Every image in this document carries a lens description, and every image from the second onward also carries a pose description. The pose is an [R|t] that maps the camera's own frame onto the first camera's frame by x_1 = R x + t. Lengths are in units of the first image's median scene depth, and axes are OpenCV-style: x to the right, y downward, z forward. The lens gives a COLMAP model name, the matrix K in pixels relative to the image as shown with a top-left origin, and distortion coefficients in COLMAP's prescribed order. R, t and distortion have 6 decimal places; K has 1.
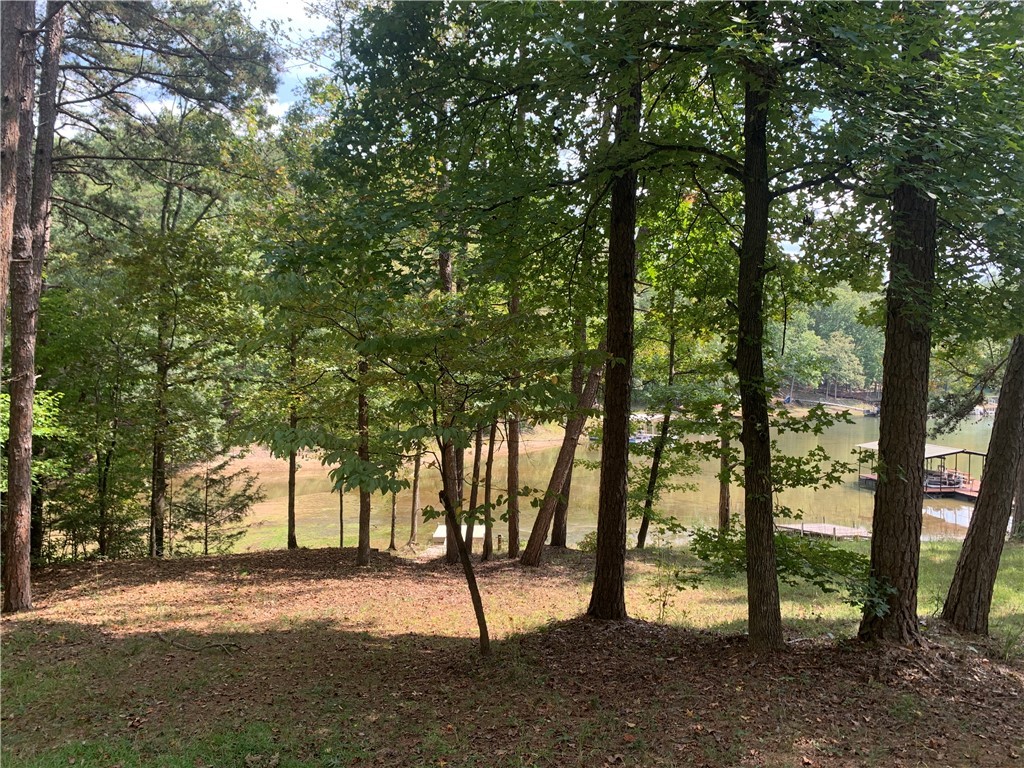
lens RADIAL K [[776.4, 0, 519.2], [0, 776.4, 377.9], [0, 0, 1]] dist [0.010035, -0.006398]
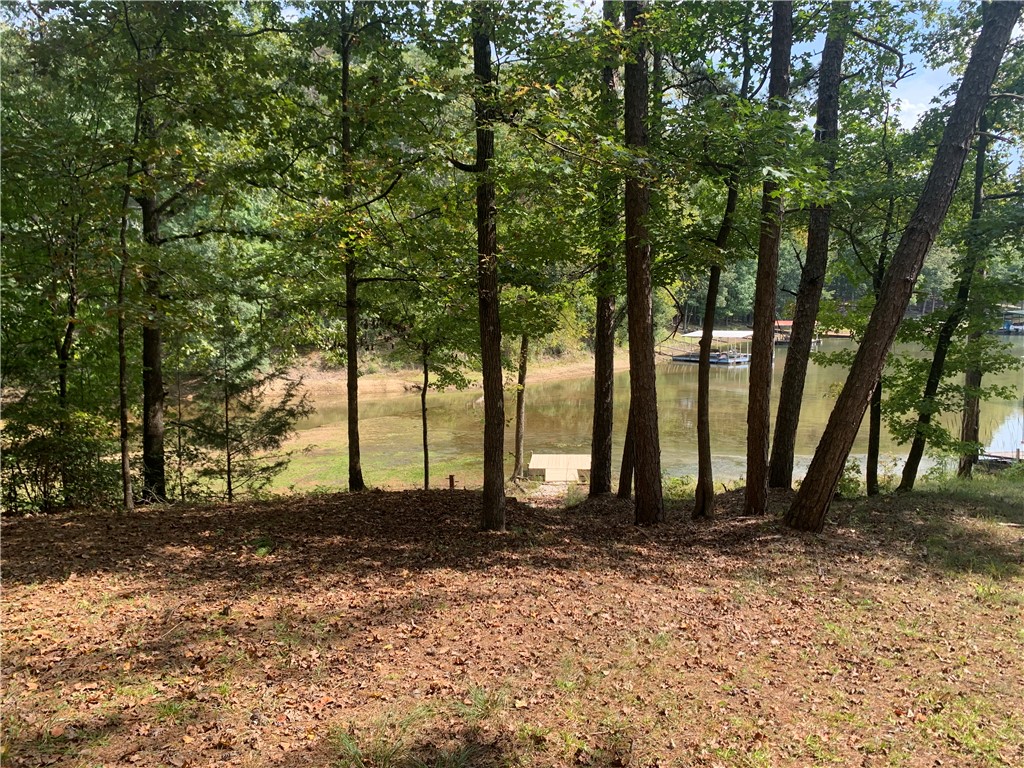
lens RADIAL K [[788.4, 0, 507.0], [0, 788.4, 384.4], [0, 0, 1]] dist [0.087435, -0.001219]
pose [[0.996176, -0.008825, -0.086918, -0.167988], [0.017498, 0.994880, 0.099534, 0.108368], [0.085595, -0.100674, 0.991231, 0.565346]]
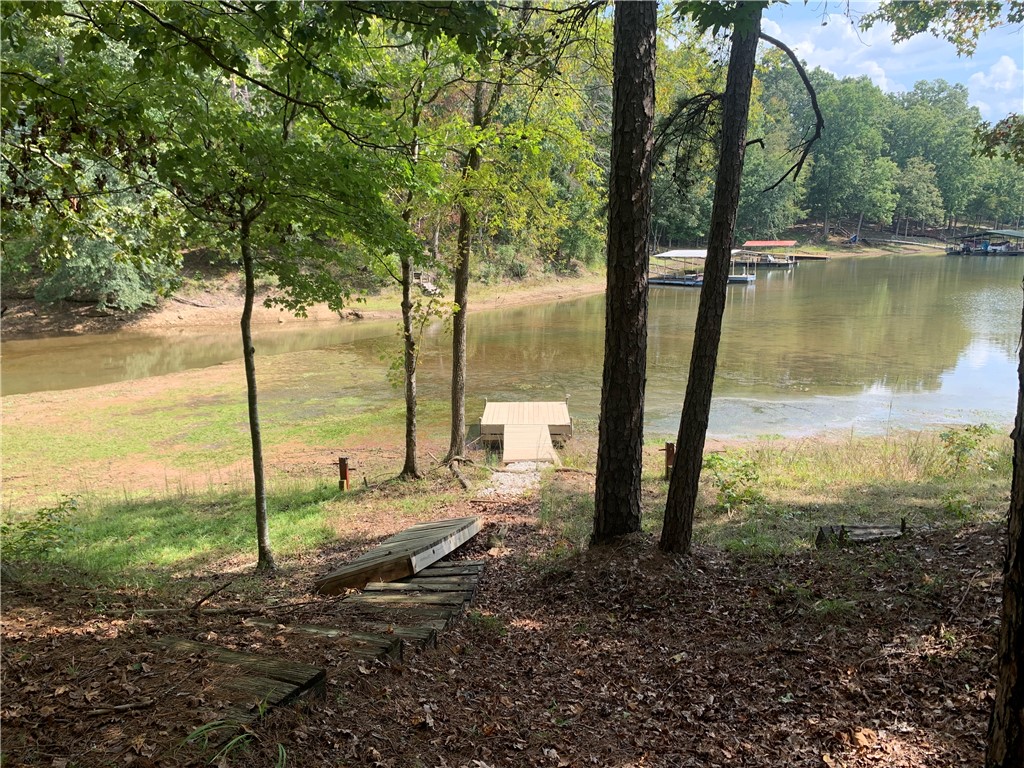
lens RADIAL K [[792.6, 0, 536.0], [0, 792.6, 385.8], [0, 0, 1]] dist [0.010029, 0.001031]
pose [[0.999889, -0.014635, -0.002870, -0.184423], [0.014913, 0.981235, 0.192239, 0.179439], [0.000002, -0.192260, 0.981344, 1.161347]]
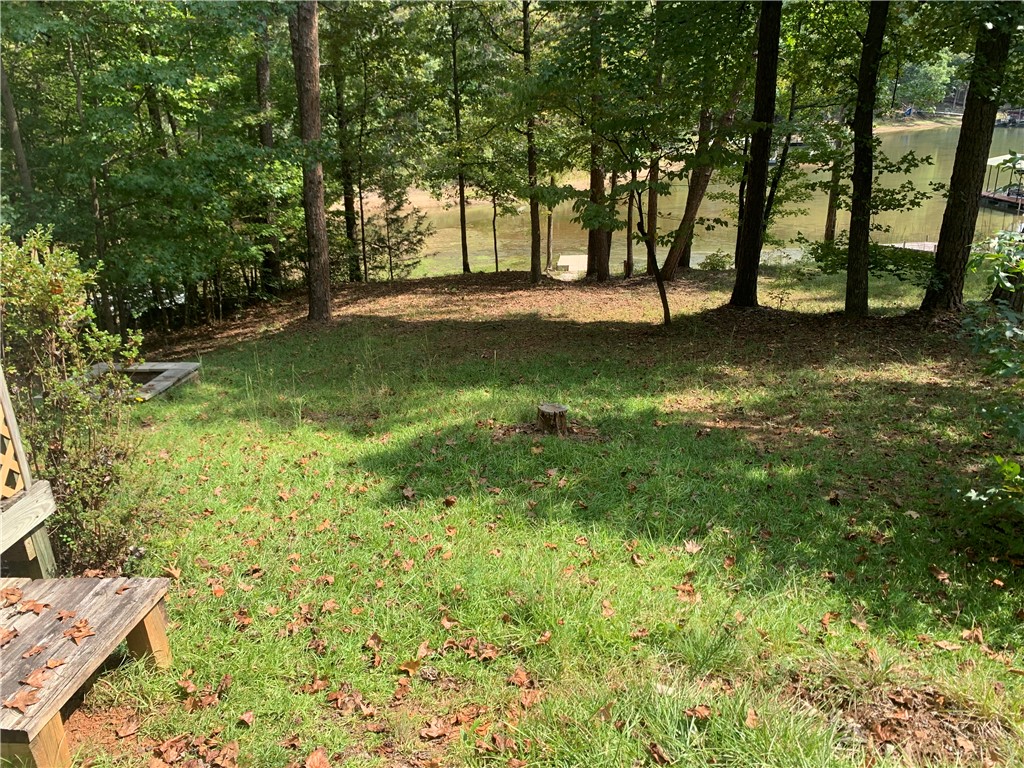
lens RADIAL K [[776.4, 0, 519.2], [0, 776.4, 377.9], [0, 0, 1]] dist [0.010035, -0.006398]
pose [[0.992874, -0.008149, -0.118894, -0.090887], [0.047501, 0.942045, 0.332107, -0.046102], [0.109297, -0.335388, 0.935718, -0.310695]]
